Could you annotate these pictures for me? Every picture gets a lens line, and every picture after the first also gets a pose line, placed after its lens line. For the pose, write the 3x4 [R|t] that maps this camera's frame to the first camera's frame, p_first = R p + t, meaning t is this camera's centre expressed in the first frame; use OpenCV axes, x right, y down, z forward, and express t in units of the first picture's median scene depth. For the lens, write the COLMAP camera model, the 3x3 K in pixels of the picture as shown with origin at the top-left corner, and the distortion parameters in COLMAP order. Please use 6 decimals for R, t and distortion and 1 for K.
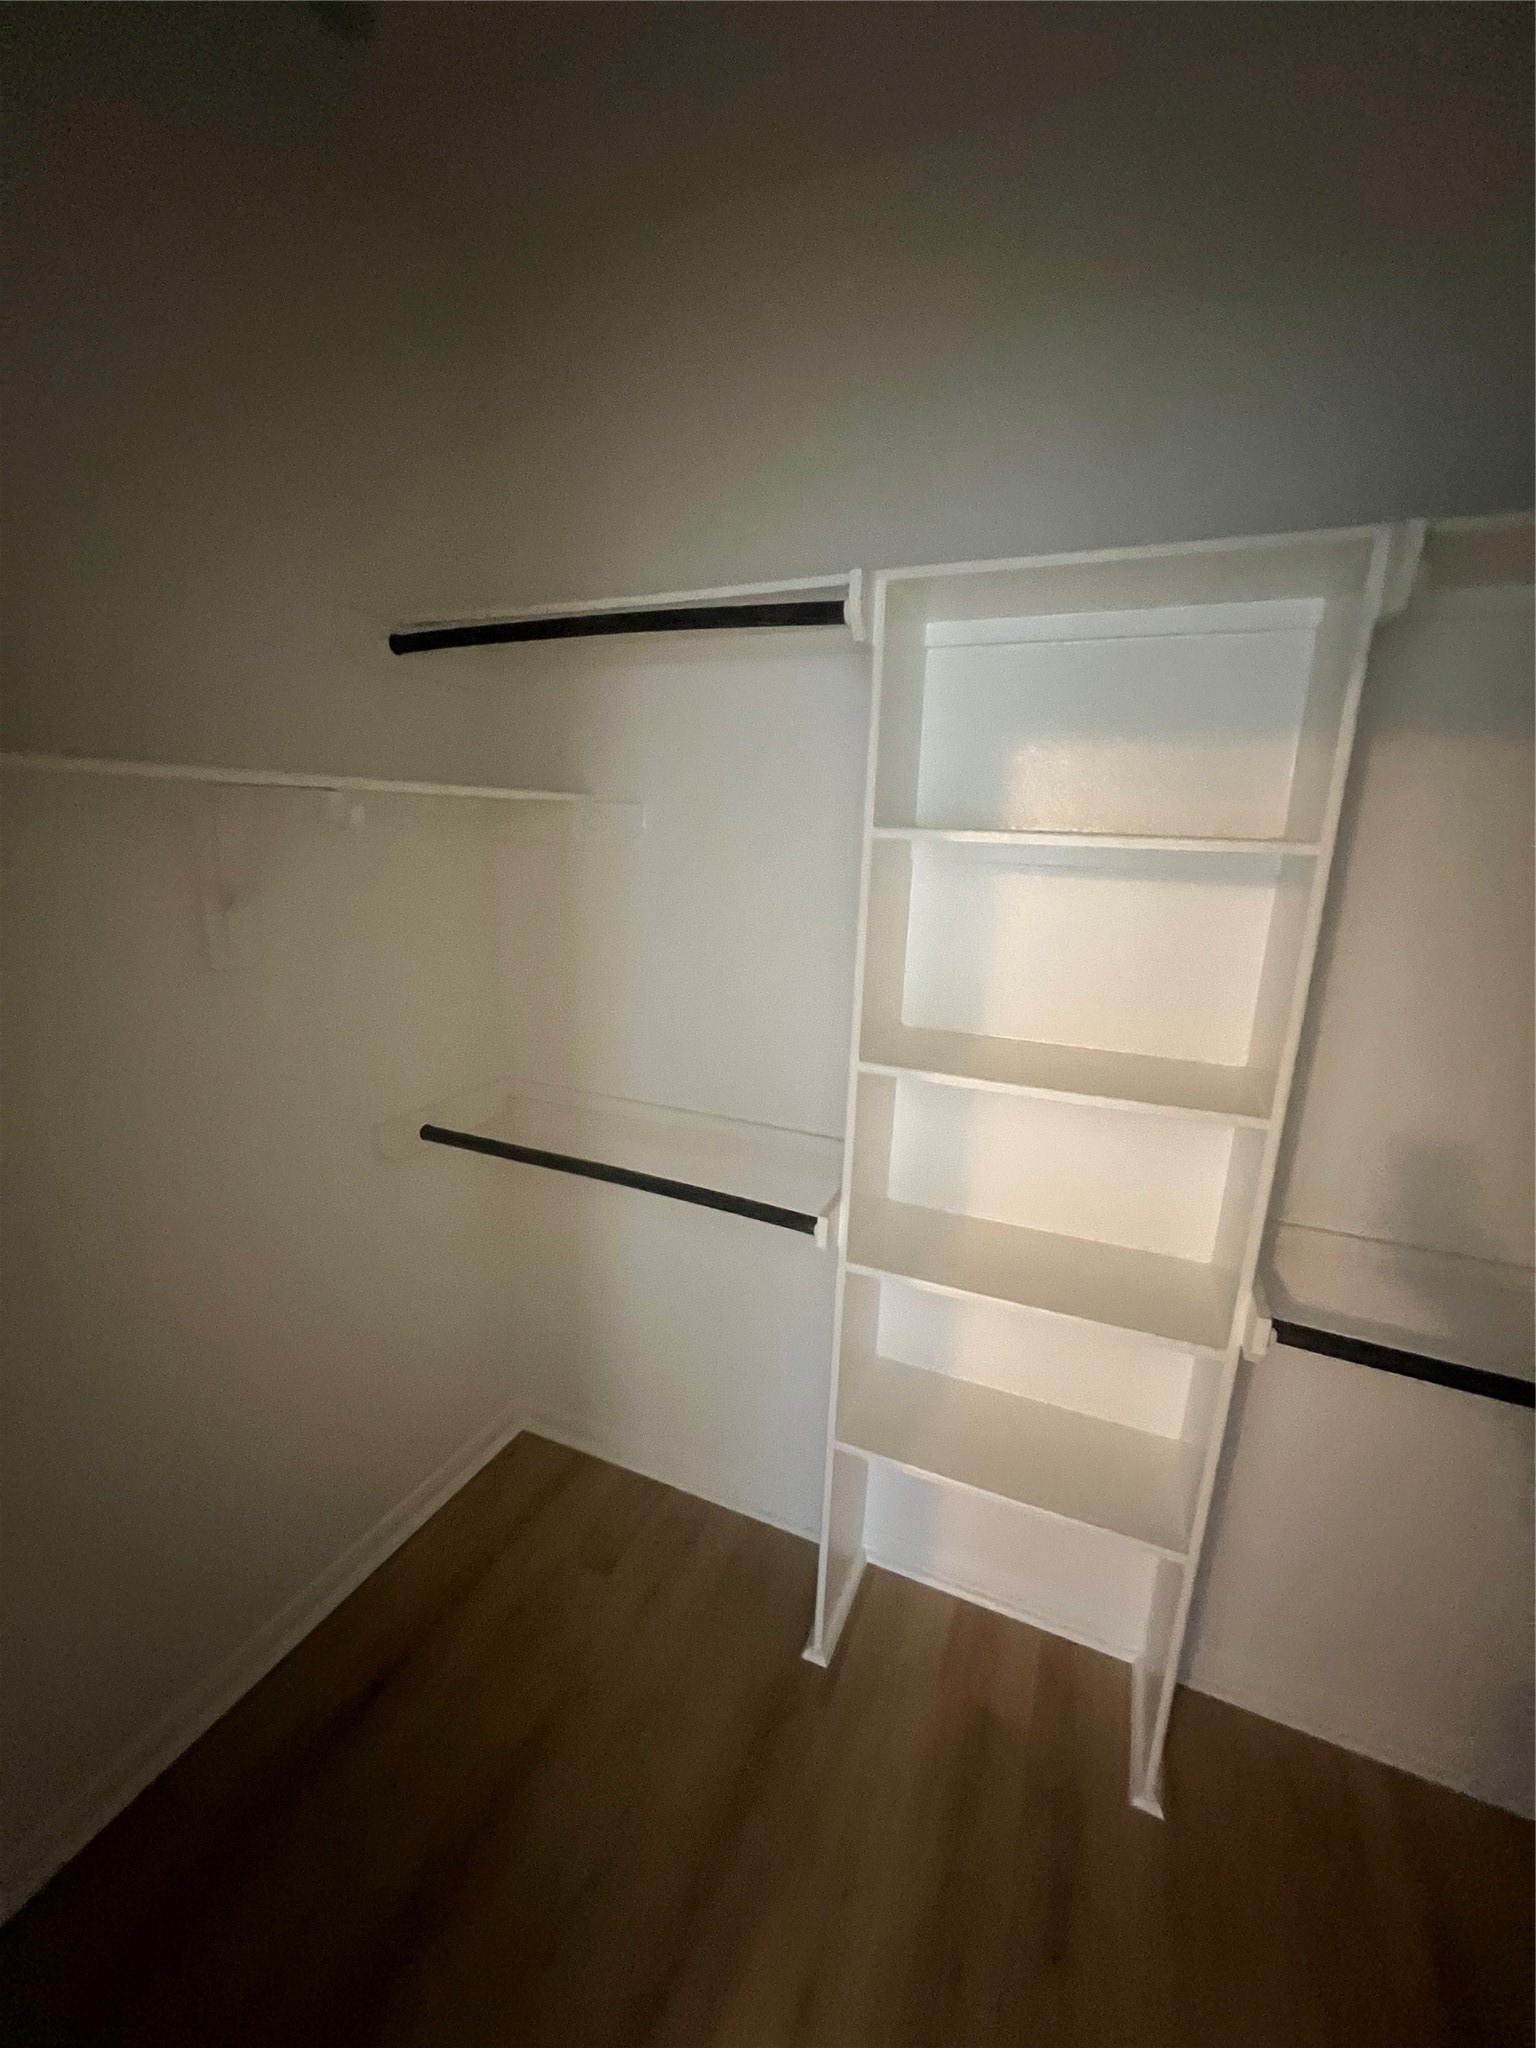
lens RADIAL K [[864.6, 0, 768.0], [0, 864.6, 1024.0], [0, 0, 1]] dist [0.002329, 0.000254]
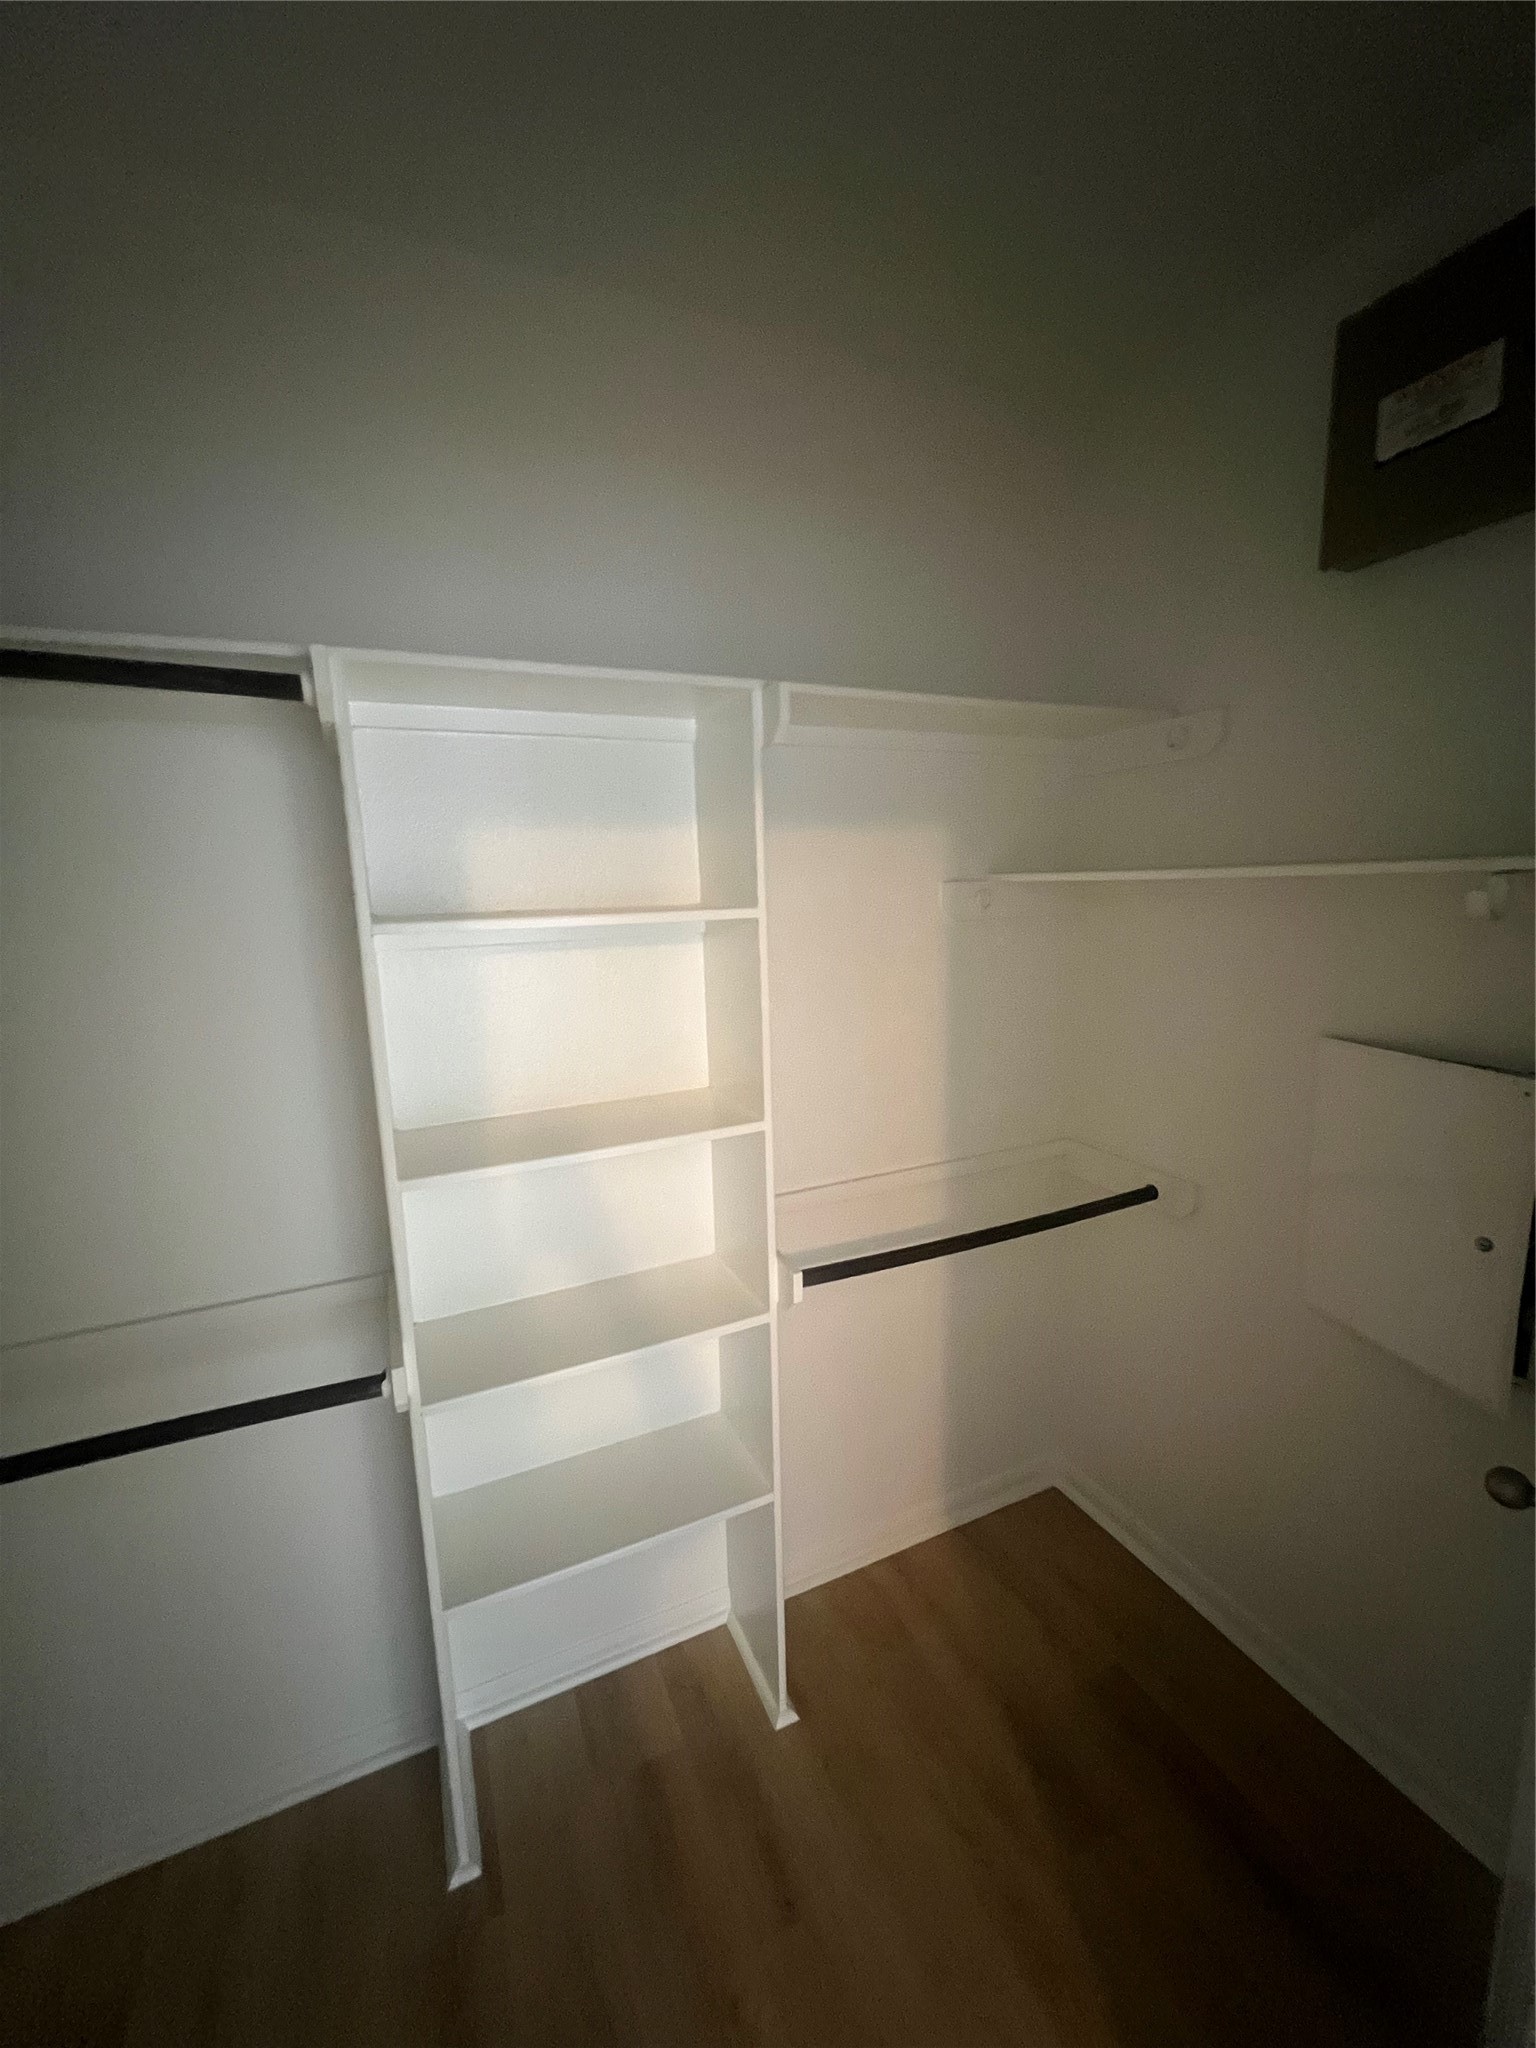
lens RADIAL K [[836.6, 0, 768.0], [0, 836.6, 1024.0], [0, 0, 1]] dist [-0.000294, 0.000196]
pose [[0.653037, -0.166261, 0.738851, -0.252558], [0.228866, 0.973314, 0.016738, -0.035675], [-0.721916, 0.158167, 0.673661, 0.109690]]
